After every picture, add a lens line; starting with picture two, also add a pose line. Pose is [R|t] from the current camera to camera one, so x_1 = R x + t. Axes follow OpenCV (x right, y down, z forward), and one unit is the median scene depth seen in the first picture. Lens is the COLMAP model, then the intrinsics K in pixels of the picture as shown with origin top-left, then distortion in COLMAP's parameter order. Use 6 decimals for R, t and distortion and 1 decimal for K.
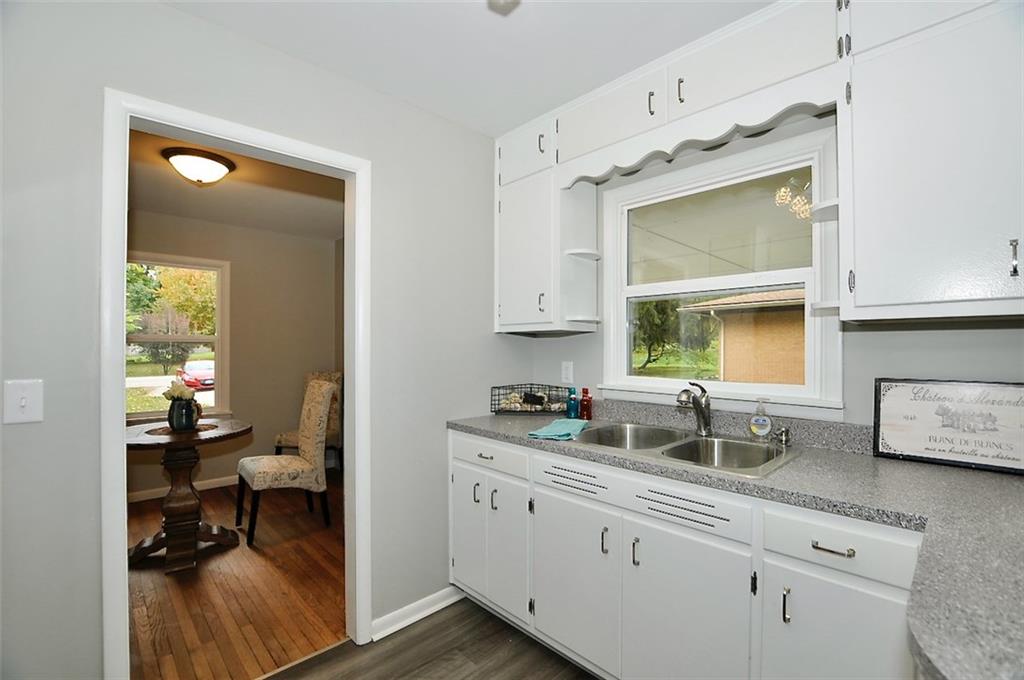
lens RADIAL K [[446.9, 0, 514.1], [0, 446.9, 345.9], [0, 0, 1]] dist [-0.027352, -0.000417]
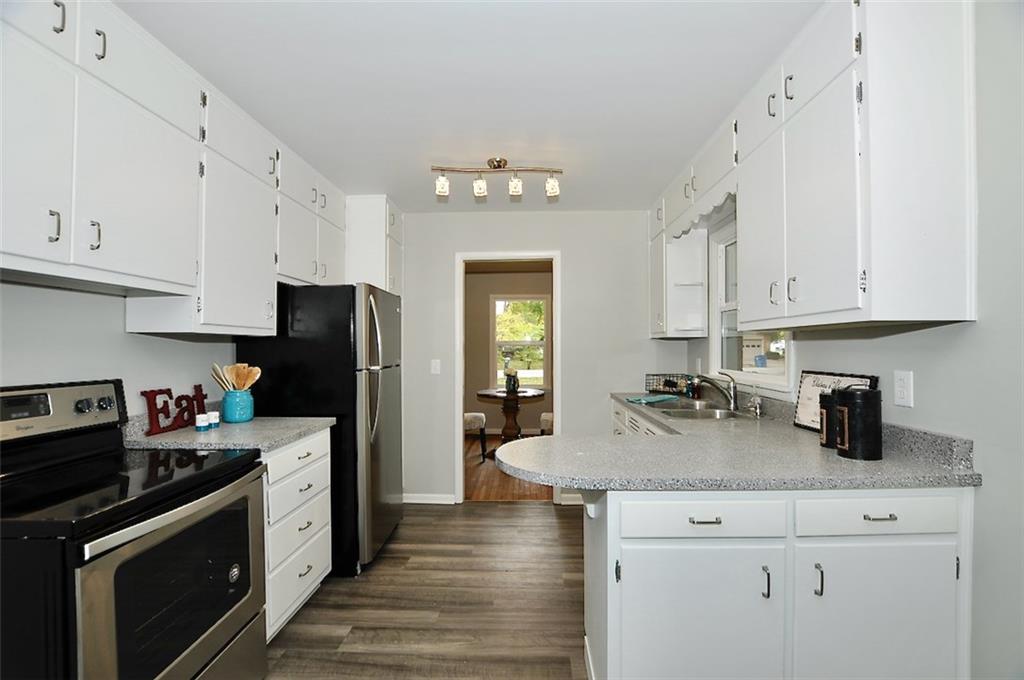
lens RADIAL K [[446.9, 0, 512.5], [0, 446.9, 343.2], [0, 0, 1]] dist [-0.027352, -0.000417]
pose [[0.692307, -0.011795, -0.721507, 0.734264], [0.007239, 0.999930, -0.009401, -0.002299], [0.721567, 0.001286, 0.692344, -0.377456]]
